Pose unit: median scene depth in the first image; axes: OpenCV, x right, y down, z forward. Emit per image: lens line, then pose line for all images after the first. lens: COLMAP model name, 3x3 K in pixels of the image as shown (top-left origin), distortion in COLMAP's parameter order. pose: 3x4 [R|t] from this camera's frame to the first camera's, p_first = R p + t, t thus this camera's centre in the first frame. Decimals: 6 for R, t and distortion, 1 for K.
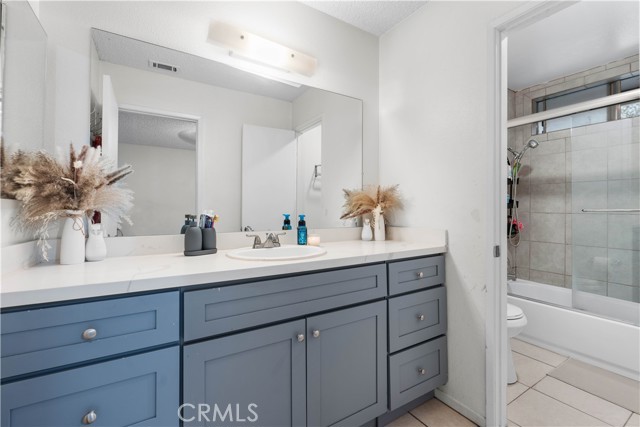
lens RADIAL K [[282.5, 0, 319.2], [0, 282.5, 206.6], [0, 0, 1]] dist [-0.016230, 0.002568]
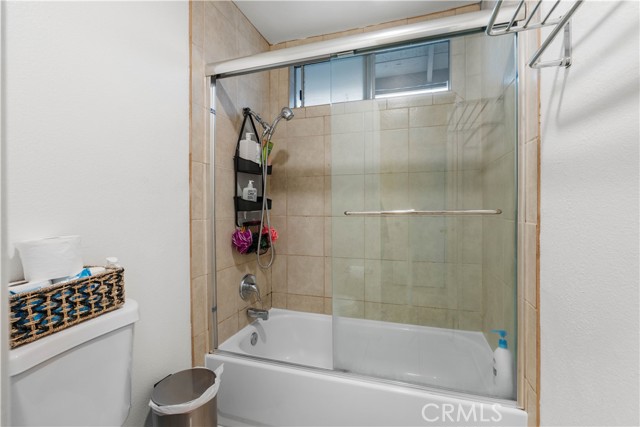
lens RADIAL K [[282.5, 0, 320.2], [0, 282.5, 212.4], [0, 0, 1]] dist [-0.016230, 0.002568]
pose [[0.758967, -0.015750, 0.650939, 0.367384], [0.003698, 0.999796, 0.019879, -0.001329], [-0.651119, -0.012680, 0.758870, 0.417699]]
